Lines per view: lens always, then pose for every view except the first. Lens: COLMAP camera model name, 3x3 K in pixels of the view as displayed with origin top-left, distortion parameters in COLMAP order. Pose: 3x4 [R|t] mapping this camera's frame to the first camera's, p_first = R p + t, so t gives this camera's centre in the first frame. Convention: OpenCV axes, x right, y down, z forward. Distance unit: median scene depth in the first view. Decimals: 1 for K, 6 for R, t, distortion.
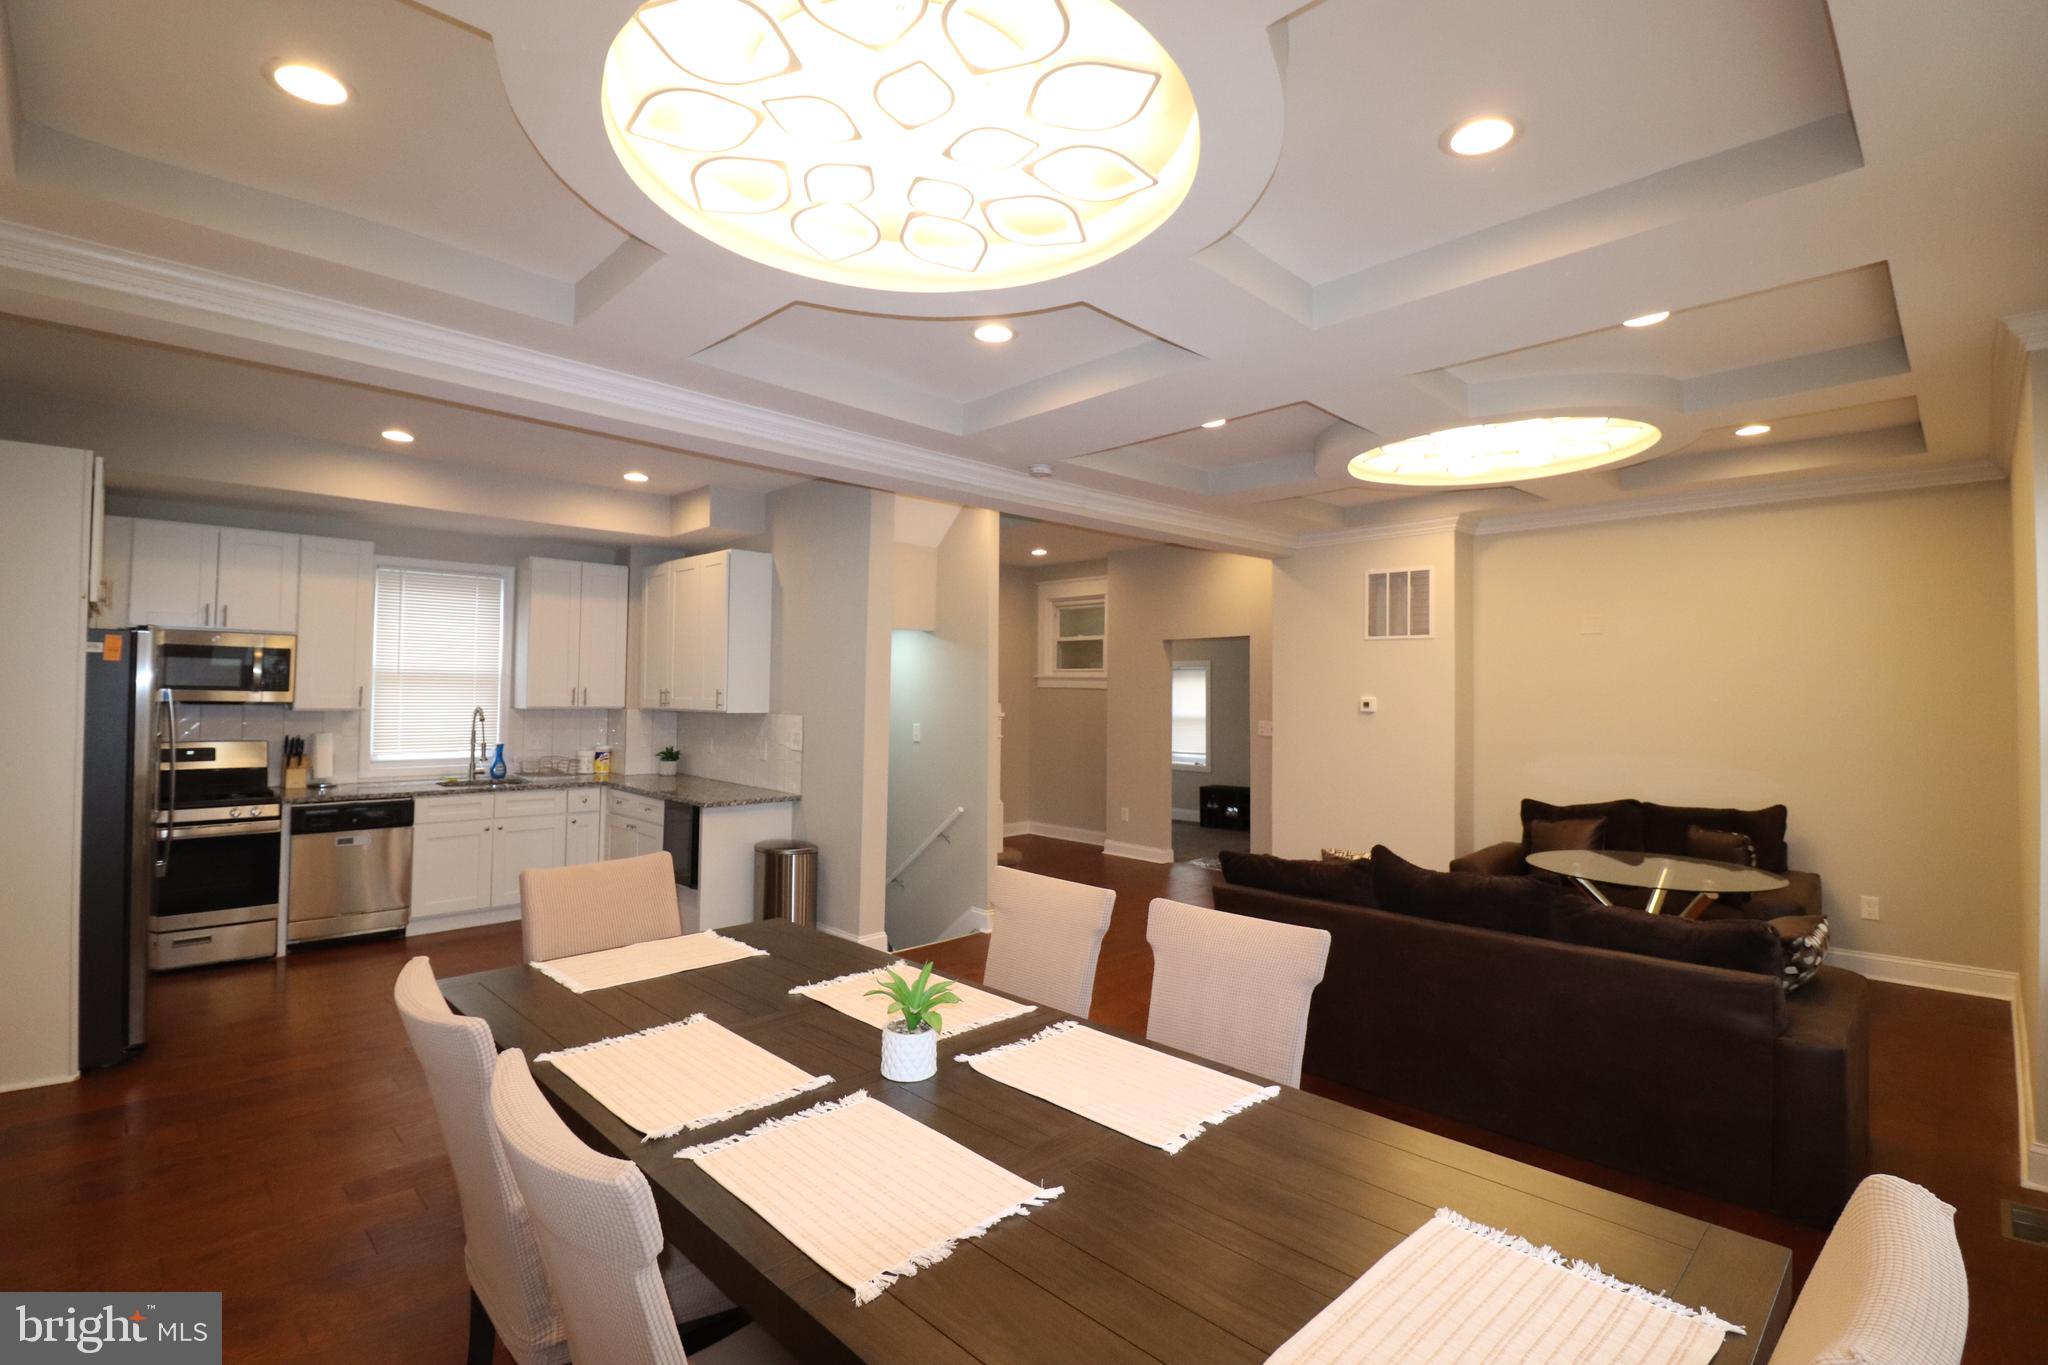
lens RADIAL K [[944.4, 0, 1014.1], [0, 944.4, 665.5], [0, 0, 1]] dist [0.001599, -0.014228]
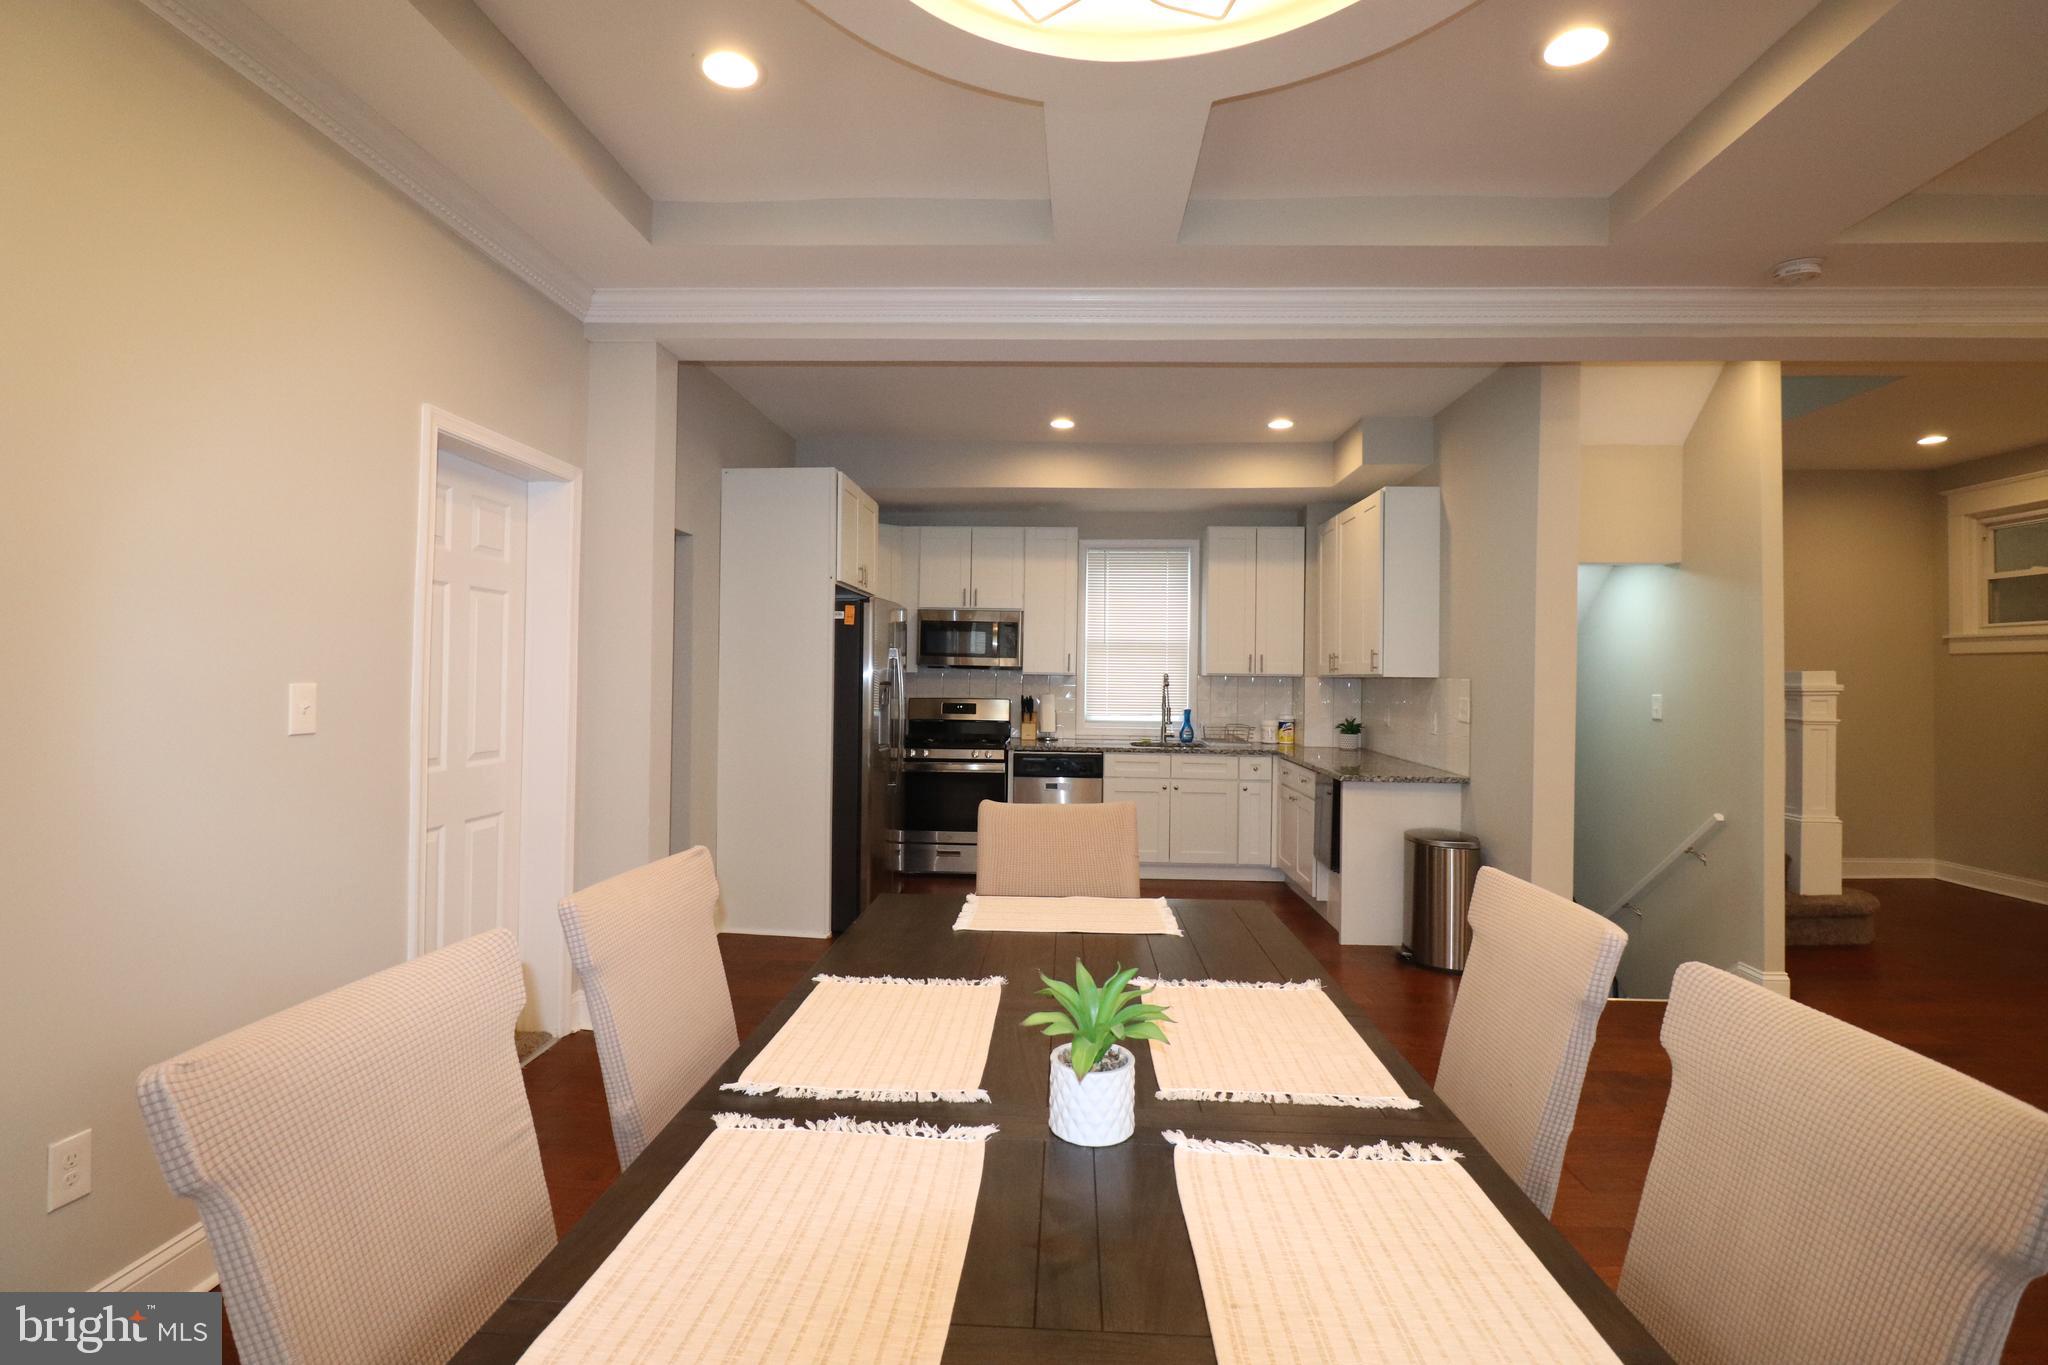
lens RADIAL K [[944.4, 0, 1014.1], [0, 944.4, 665.5], [0, 0, 1]] dist [0.001599, -0.014228]
pose [[0.674640, -0.012423, -0.738042, 0.108096], [0.016895, 0.999856, -0.001387, 0.036002], [0.737953, -0.011533, 0.674753, 0.168735]]
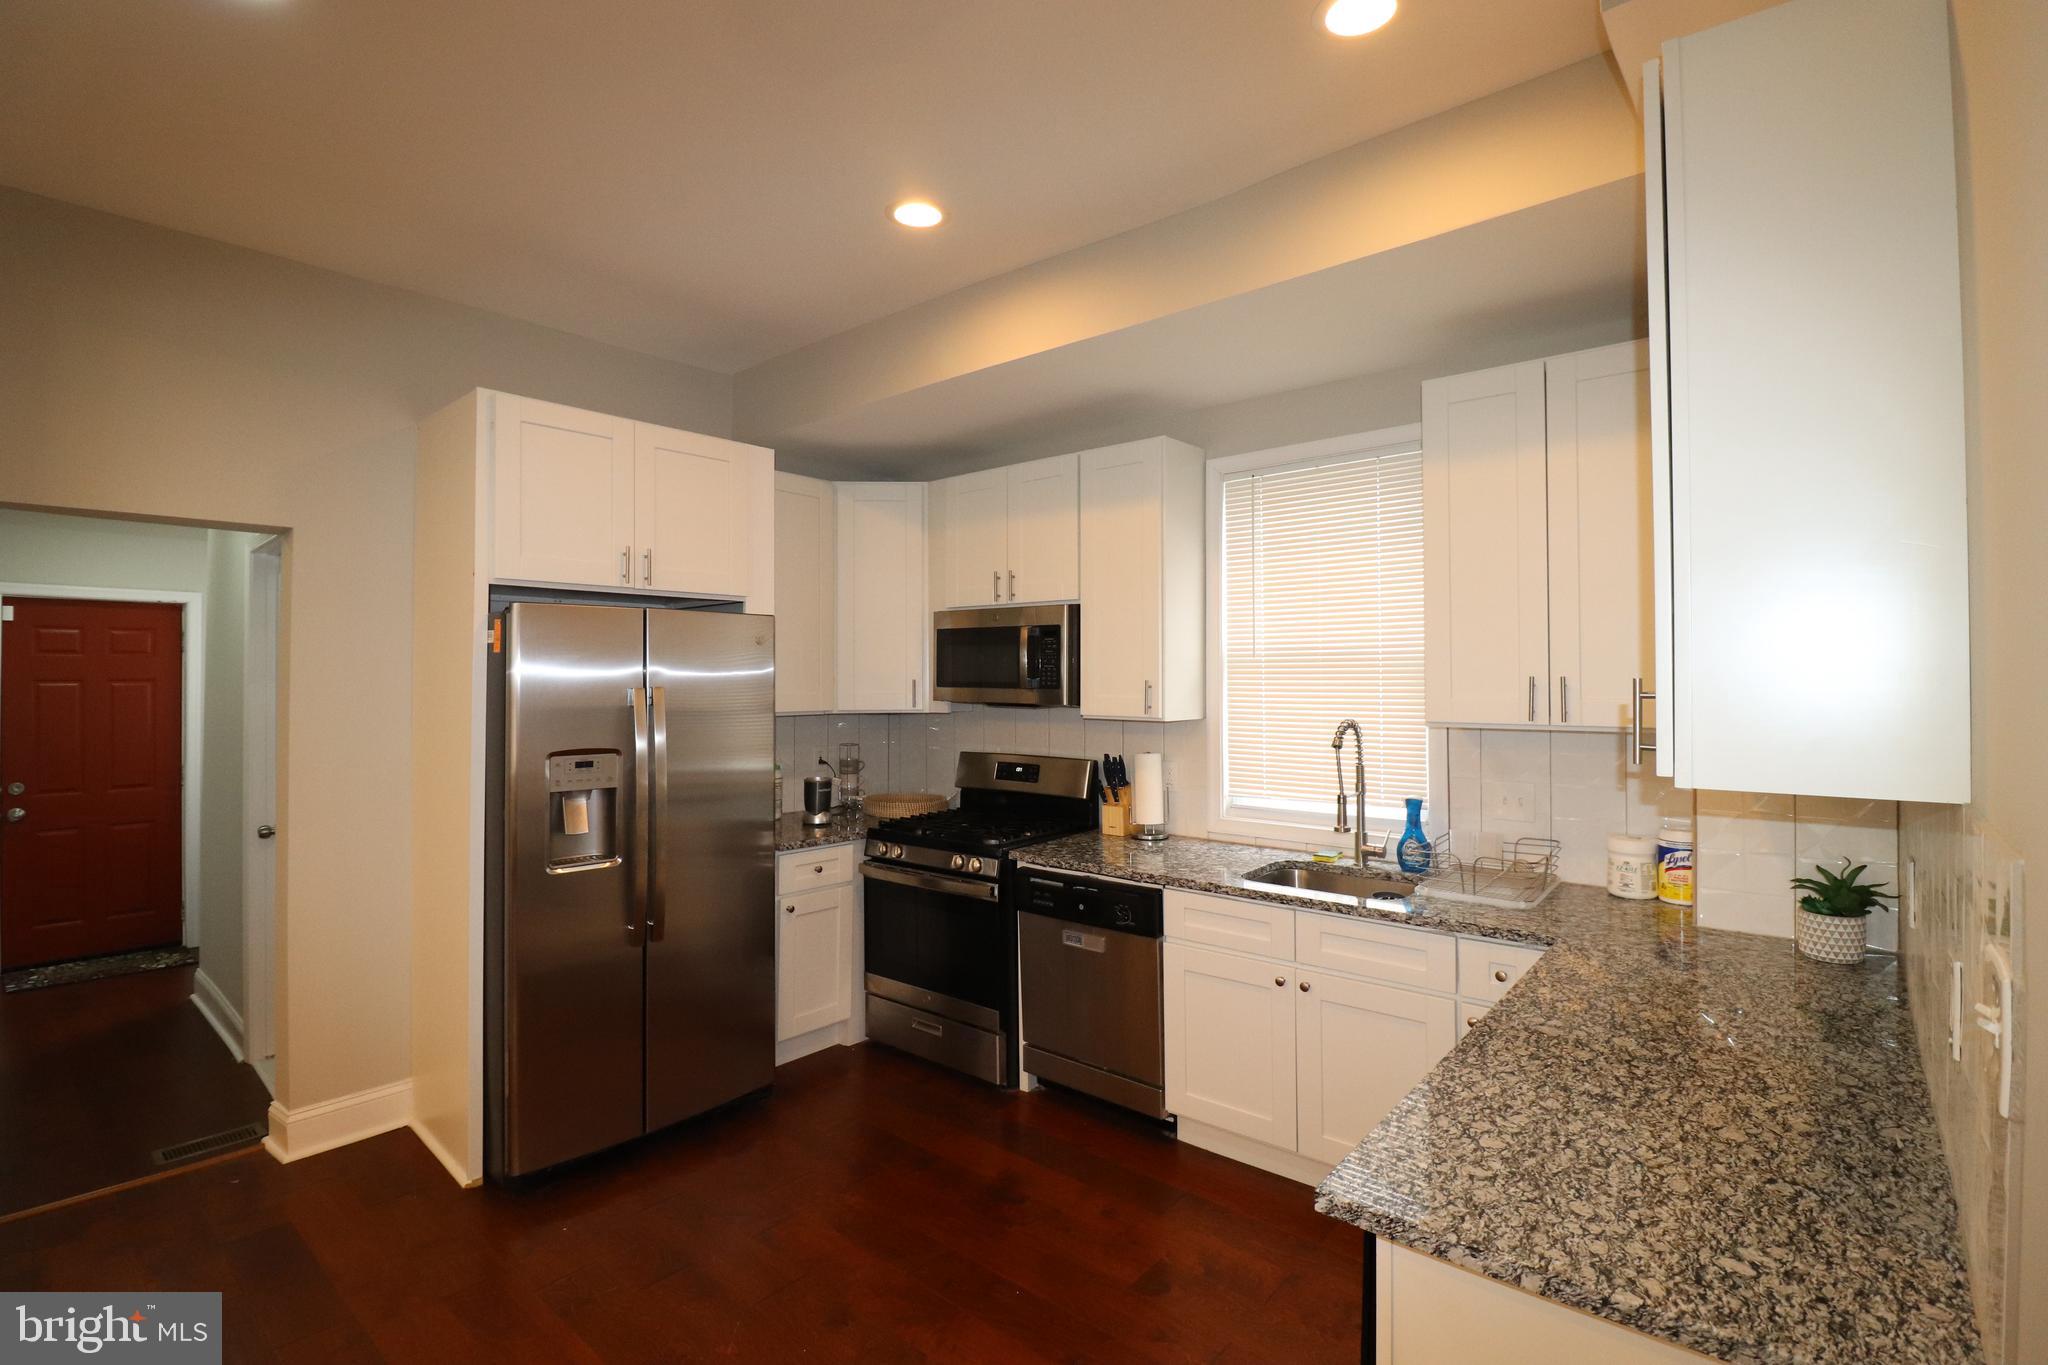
lens RADIAL K [[944.4, 0, 1014.1], [0, 944.4, 665.5], [0, 0, 1]] dist [0.001599, -0.014228]
pose [[0.084815, -0.024662, -0.996092, -0.100127], [0.033665, 0.999194, -0.021872, 0.022462], [0.995828, -0.031678, 0.085576, 0.841040]]
